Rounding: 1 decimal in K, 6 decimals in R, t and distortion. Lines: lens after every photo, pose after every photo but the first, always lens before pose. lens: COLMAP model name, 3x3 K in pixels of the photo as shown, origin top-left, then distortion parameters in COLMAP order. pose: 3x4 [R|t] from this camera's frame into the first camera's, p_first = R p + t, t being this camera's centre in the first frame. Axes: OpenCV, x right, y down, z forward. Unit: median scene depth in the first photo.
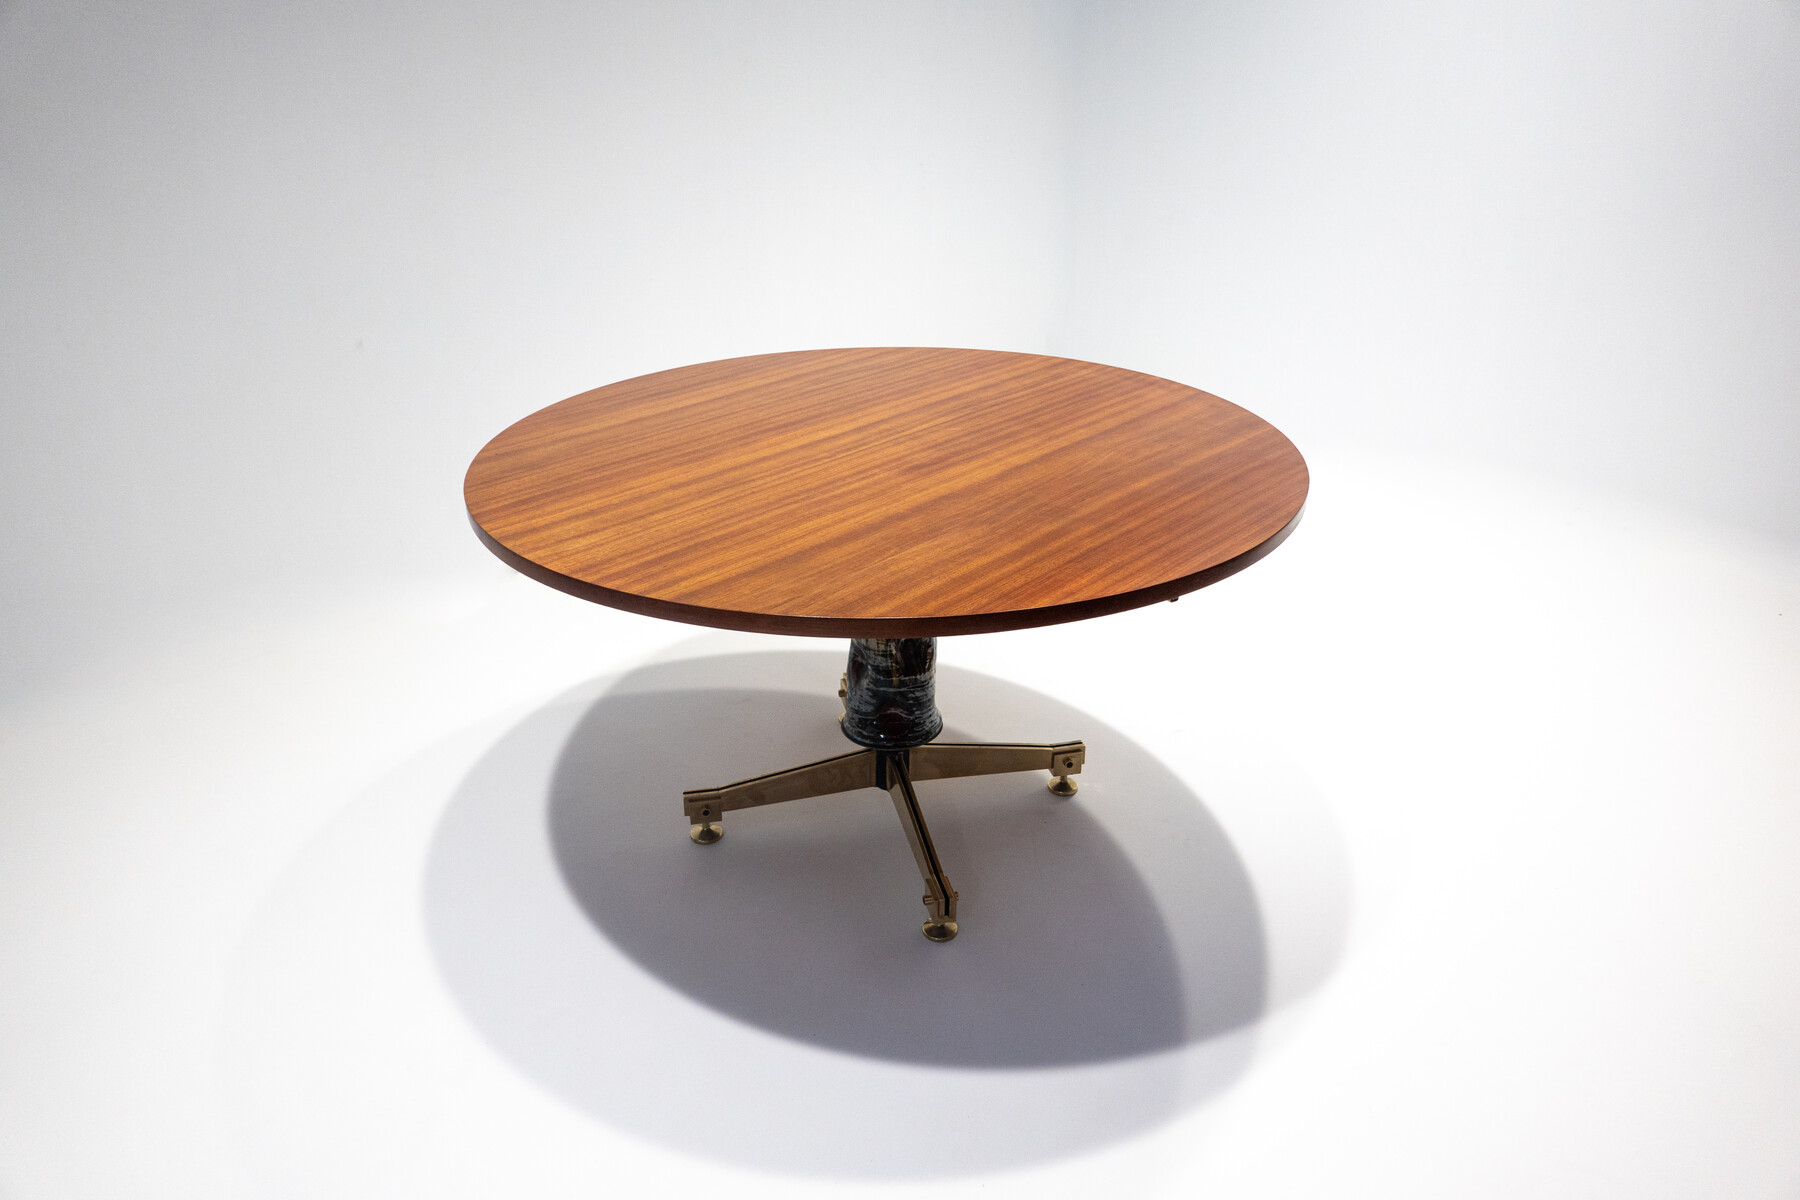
lens RADIAL K [[1219.6, 0, 903.6], [0, 1219.6, 590.4], [0, 0, 1]] dist [-0.014452, 0.015972]
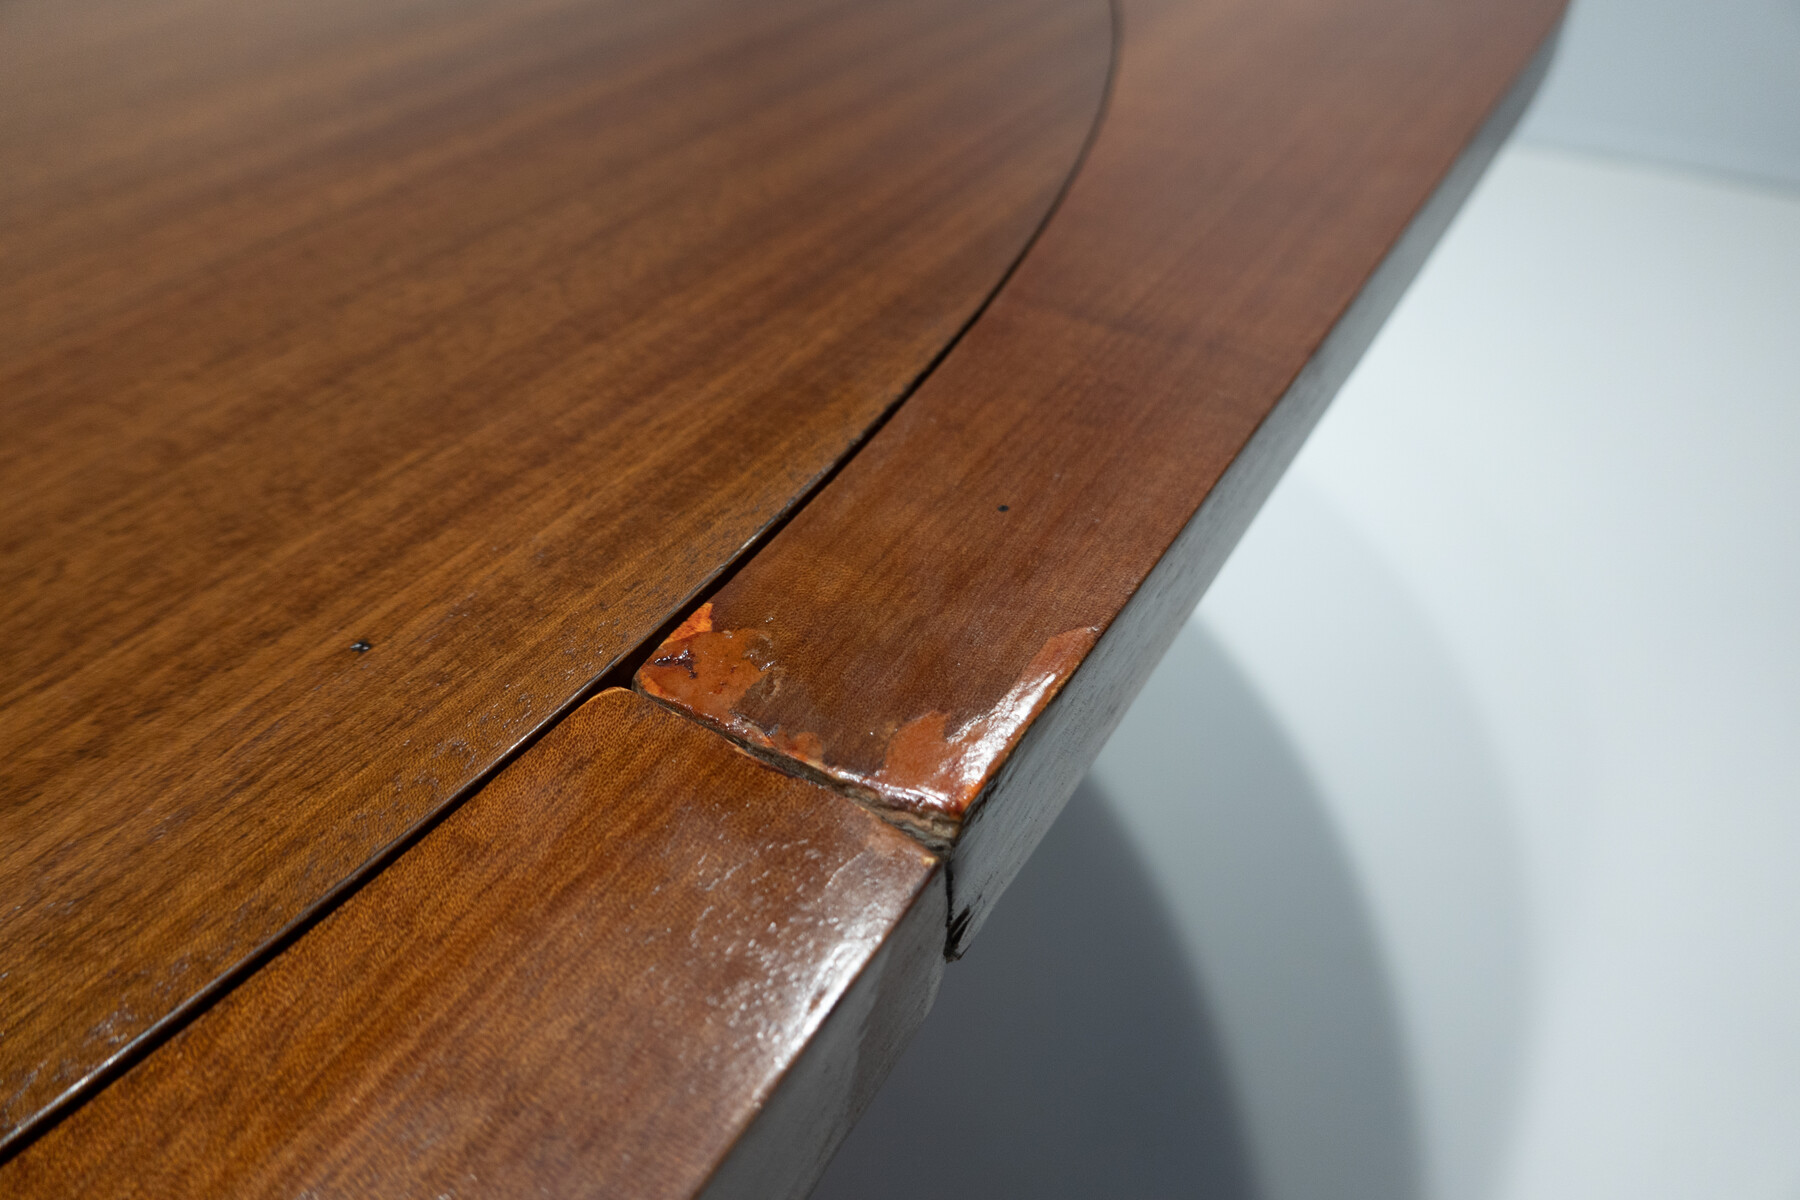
lens RADIAL K [[1219.6, 0, 895.5], [0, 1219.6, 609.9], [0, 0, 1]] dist [-0.014452, 0.015972]
pose [[0.986611, -0.129083, 0.099685, 0.246714], [0.095889, 0.953516, 0.285680, -0.055401], [-0.131928, -0.272297, 0.953126, 0.731843]]
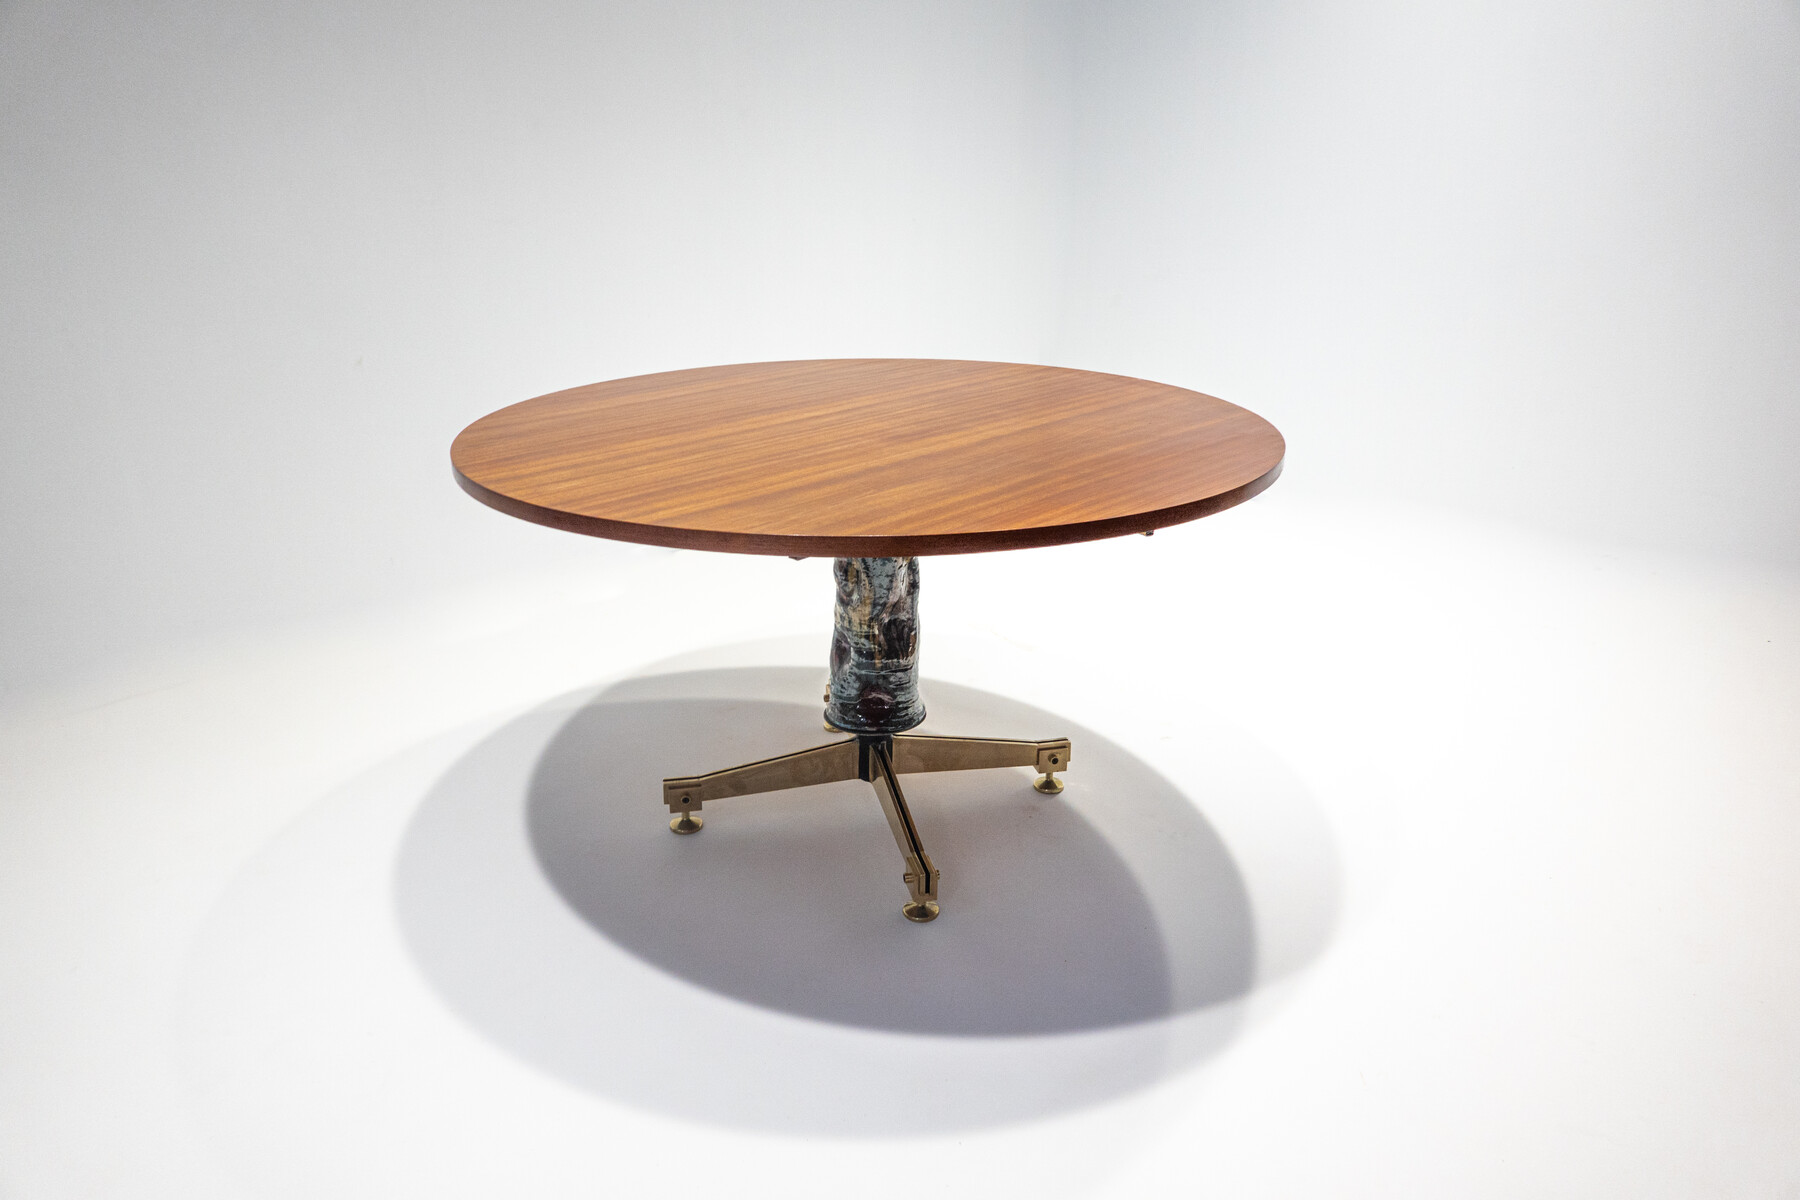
lens RADIAL K [[1219.6, 0, 902.6], [0, 1219.6, 586.8], [0, 0, 1]] dist [-0.014452, 0.015972]
pose [[0.999987, 0.004872, -0.001219, 0.015207], [-0.004964, 0.995710, -0.092393, 0.111258], [0.000764, 0.092398, 0.995722, 0.002027]]
